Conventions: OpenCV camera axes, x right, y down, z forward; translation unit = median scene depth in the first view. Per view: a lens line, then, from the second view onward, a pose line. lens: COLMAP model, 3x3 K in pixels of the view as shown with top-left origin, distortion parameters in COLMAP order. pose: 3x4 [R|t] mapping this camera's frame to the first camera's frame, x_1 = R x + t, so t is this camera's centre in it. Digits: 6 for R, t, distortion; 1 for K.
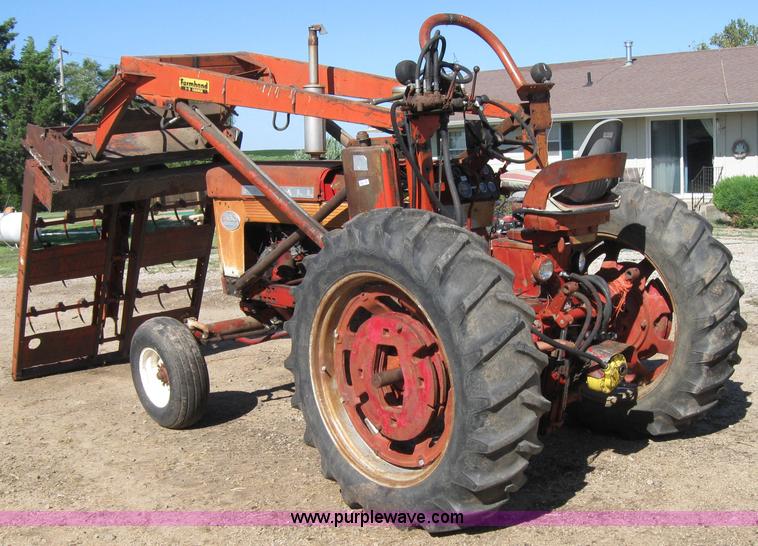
lens RADIAL K [[761.6, 0, 379.0], [0, 761.6, 273.0], [0, 0, 1]] dist [0.000122, 0.000102]
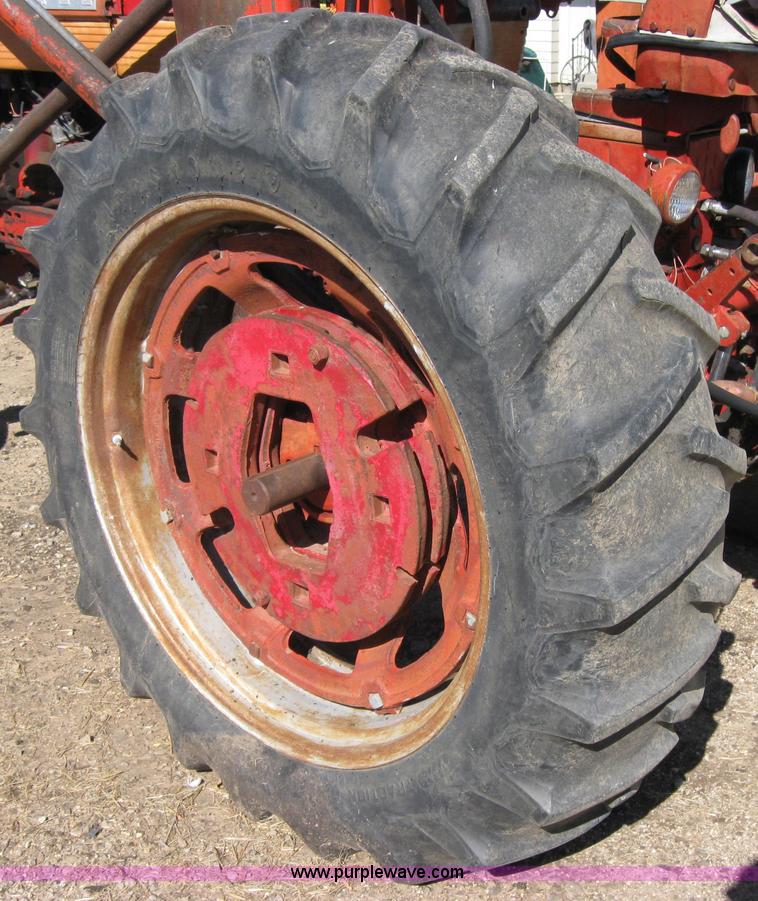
lens RADIAL K [[1176.4, 0, 395.4], [0, 1176.4, 450.3], [0, 0, 1]] dist [-0.121200, 0.042320]
pose [[0.990661, -0.011032, 0.135898, -0.013762], [-0.020791, 0.972841, 0.230538, -0.013072], [-0.134750, -0.231210, 0.963527, 0.449917]]
